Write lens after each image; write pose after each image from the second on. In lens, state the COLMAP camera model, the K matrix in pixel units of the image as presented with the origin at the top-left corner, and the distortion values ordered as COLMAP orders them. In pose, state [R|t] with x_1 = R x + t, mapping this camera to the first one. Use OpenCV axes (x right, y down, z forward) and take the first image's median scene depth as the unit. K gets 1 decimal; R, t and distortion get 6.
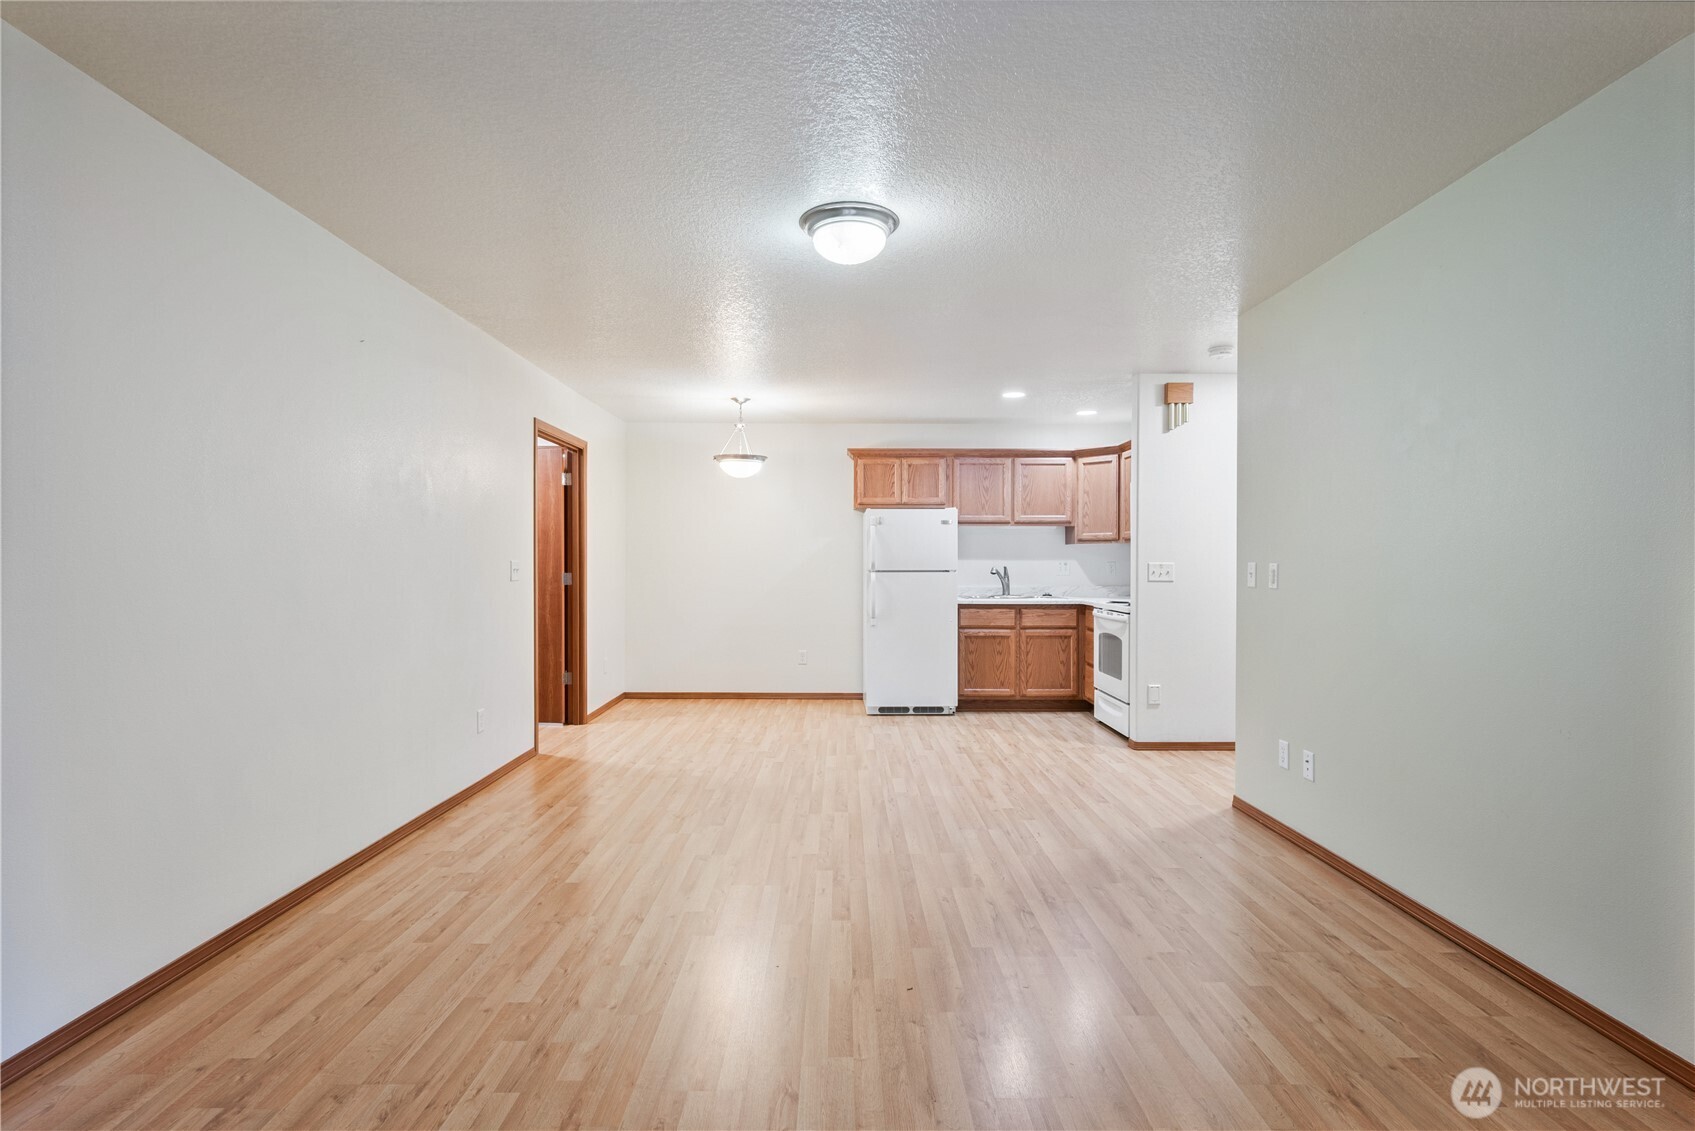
lens RADIAL K [[828.6, 0, 848.4], [0, 828.6, 574.5], [0, 0, 1]] dist [-0.001702, -0.000459]
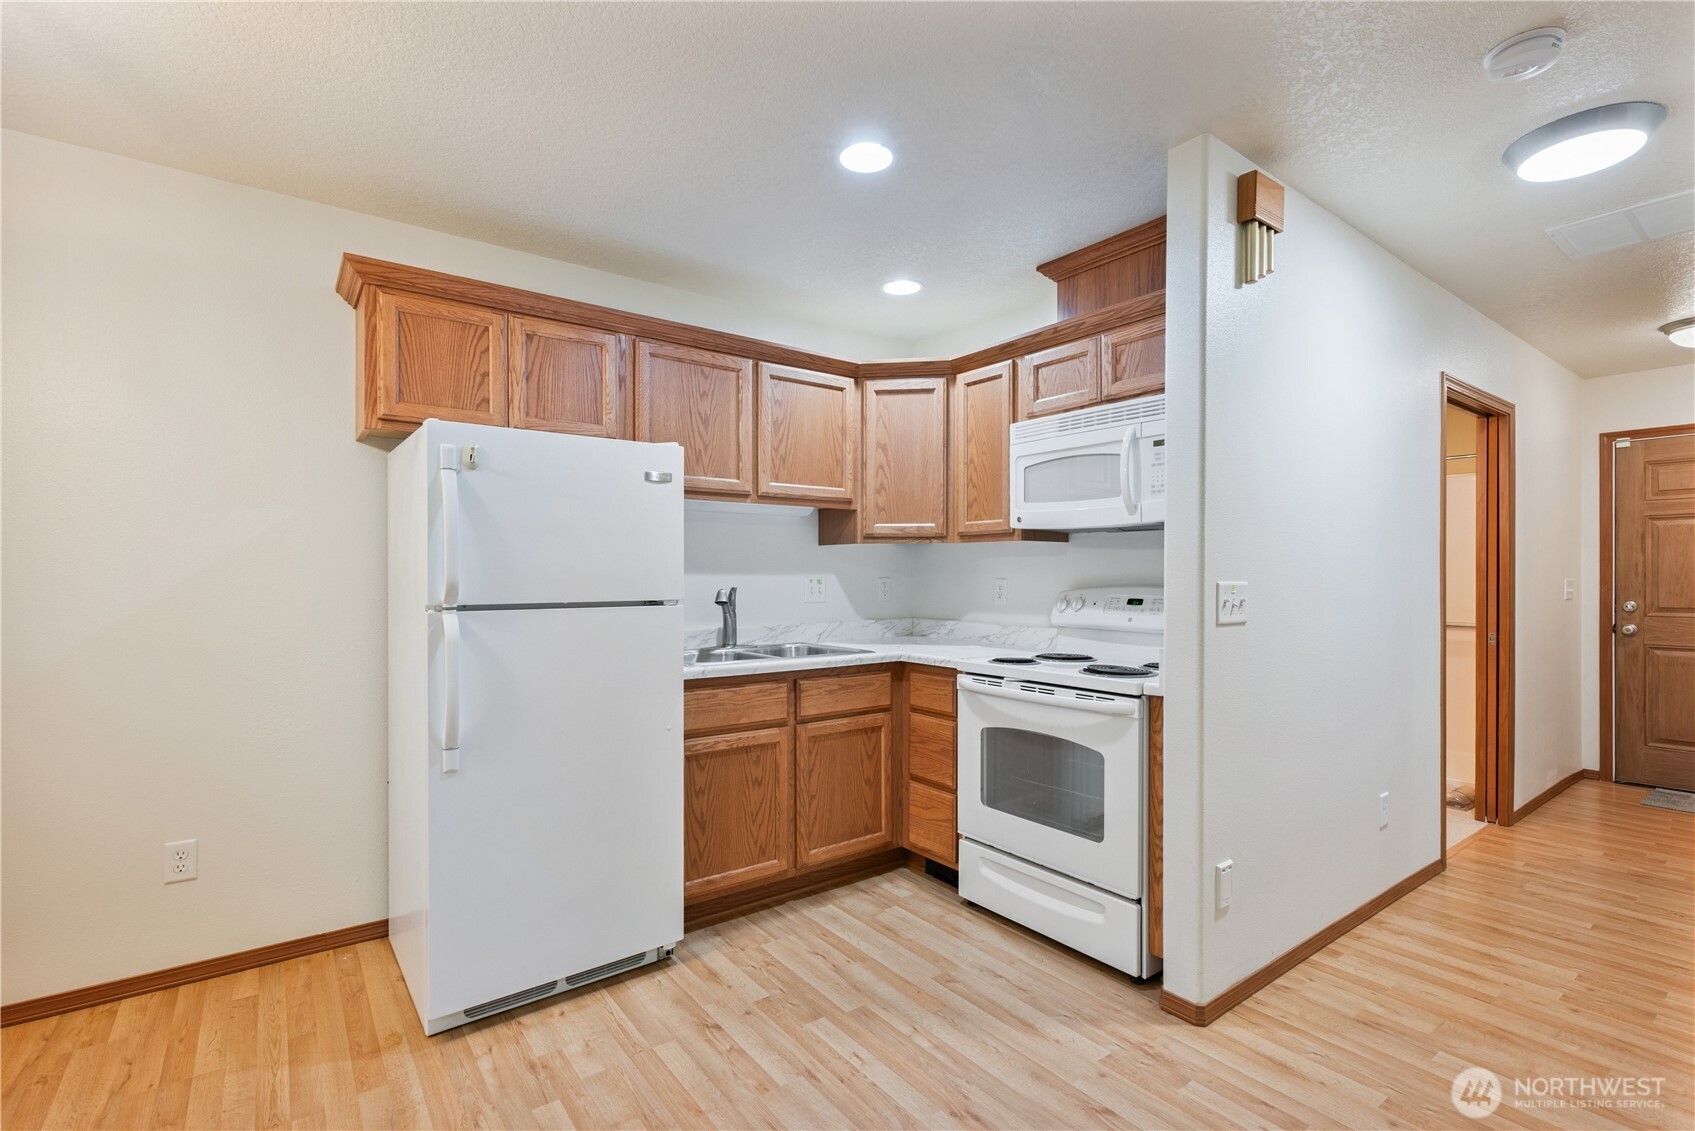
lens RADIAL K [[778.1, 0, 852.5], [0, 778.1, 577.8], [0, 0, 1]] dist [-0.001562, 0.000412]
pose [[0.805867, -0.003671, 0.592085, -0.023426], [0.009589, 0.999931, -0.006851, -0.012135], [-0.592019, 0.011198, 0.805846, 0.626837]]
